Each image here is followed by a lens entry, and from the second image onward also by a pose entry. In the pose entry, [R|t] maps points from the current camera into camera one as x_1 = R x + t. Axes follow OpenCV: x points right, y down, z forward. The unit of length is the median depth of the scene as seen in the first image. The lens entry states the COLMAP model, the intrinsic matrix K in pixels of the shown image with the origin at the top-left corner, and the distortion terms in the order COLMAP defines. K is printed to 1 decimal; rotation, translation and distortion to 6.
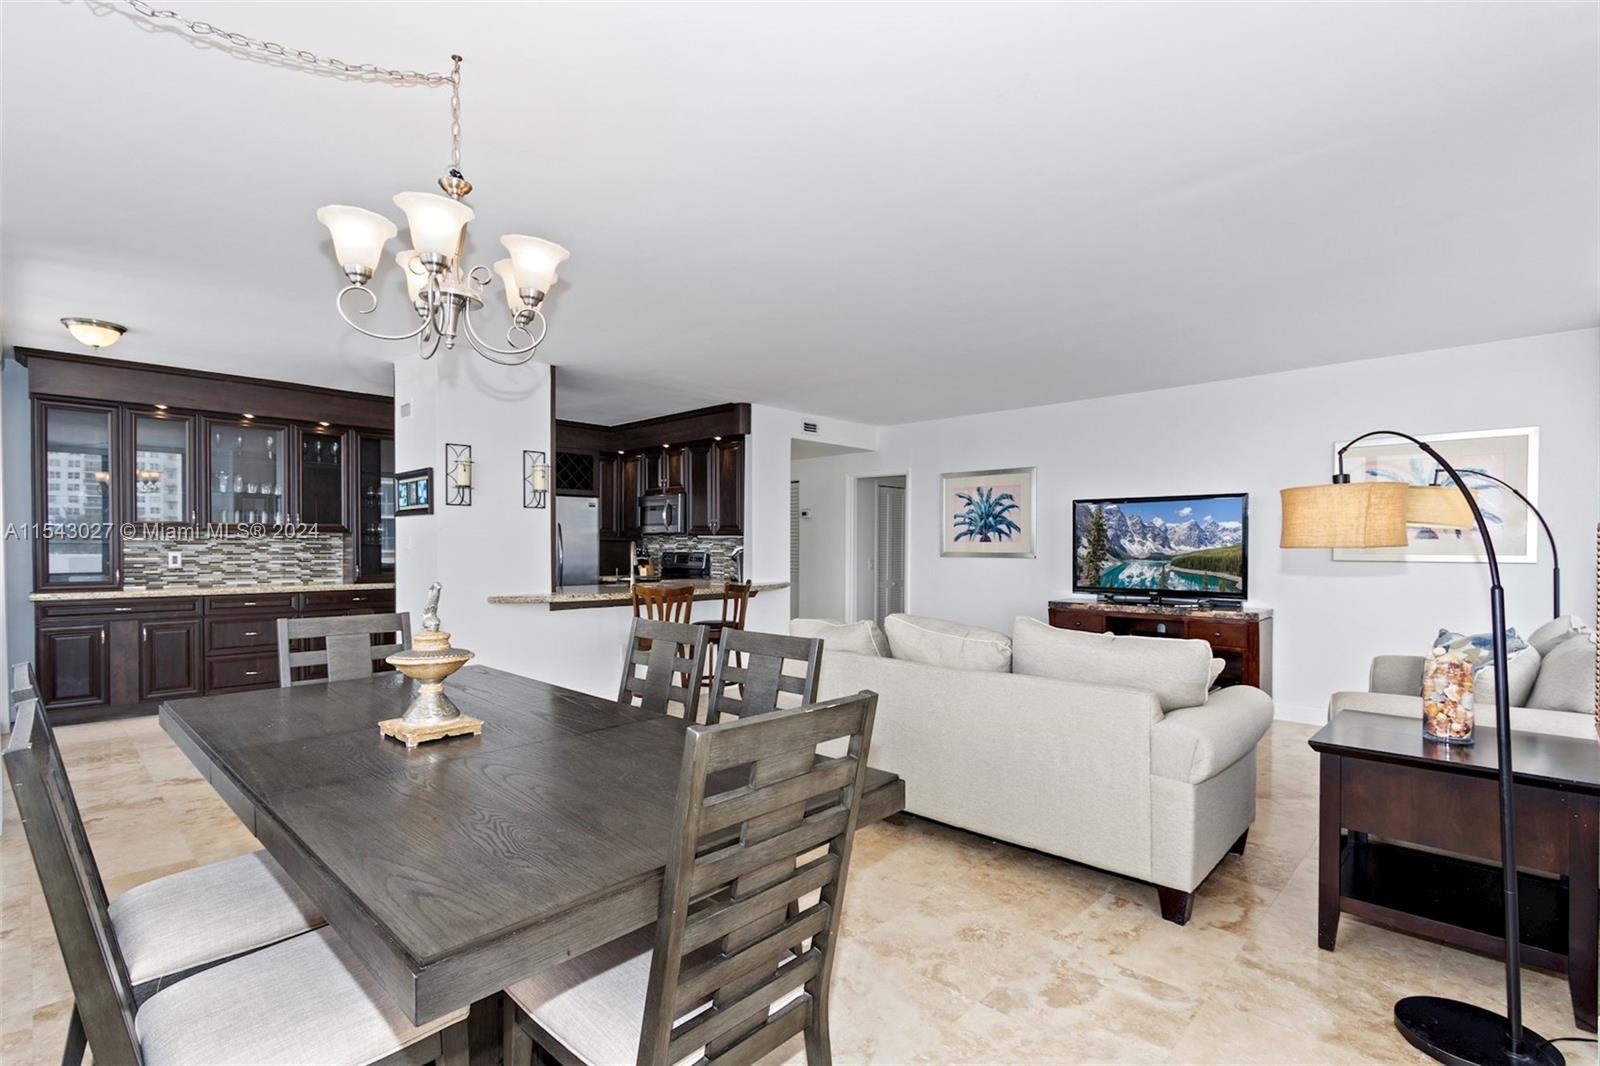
lens RADIAL K [[745.5, 0, 802.4], [0, 745.5, 546.8], [0, 0, 1]] dist [0.000124, -0.000054]
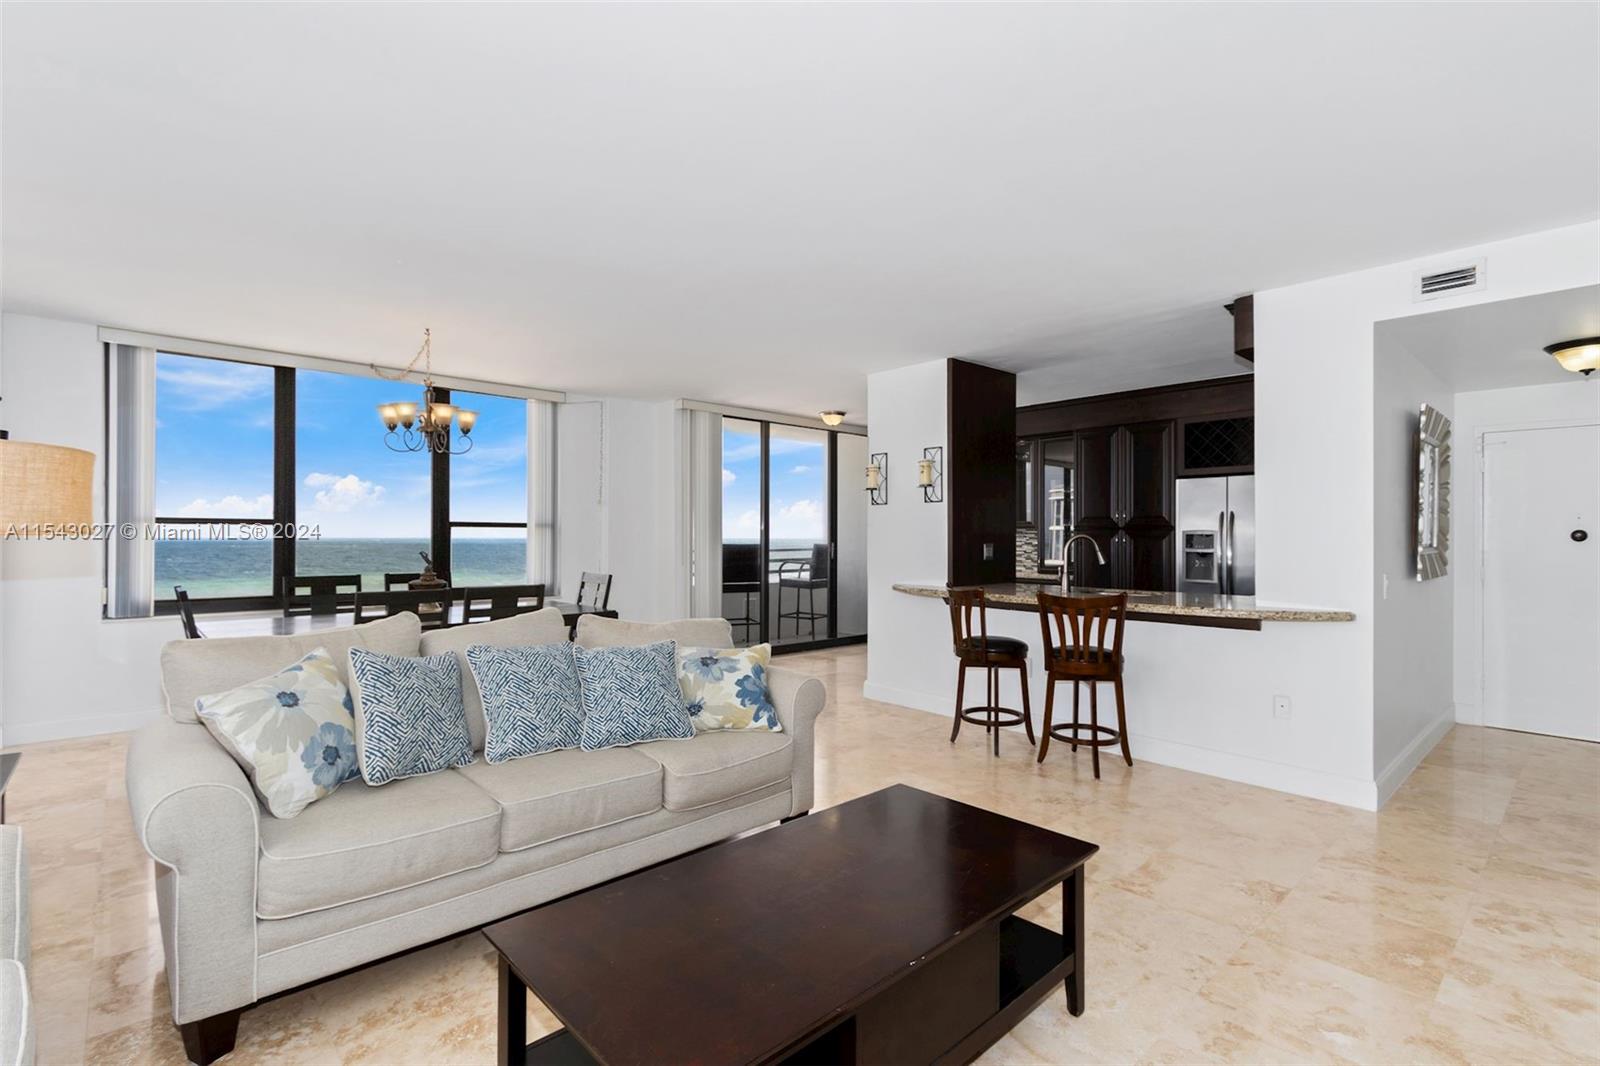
lens RADIAL K [[745.5, 0, 803.3], [0, 745.5, 533.4], [0, 0, 1]] dist [0.000124, -0.000054]
pose [[-0.057293, -0.007347, -0.998330, 0.574467], [-0.003517, 0.999968, -0.007157, -0.001484], [0.998351, 0.003101, -0.057317, 0.751806]]
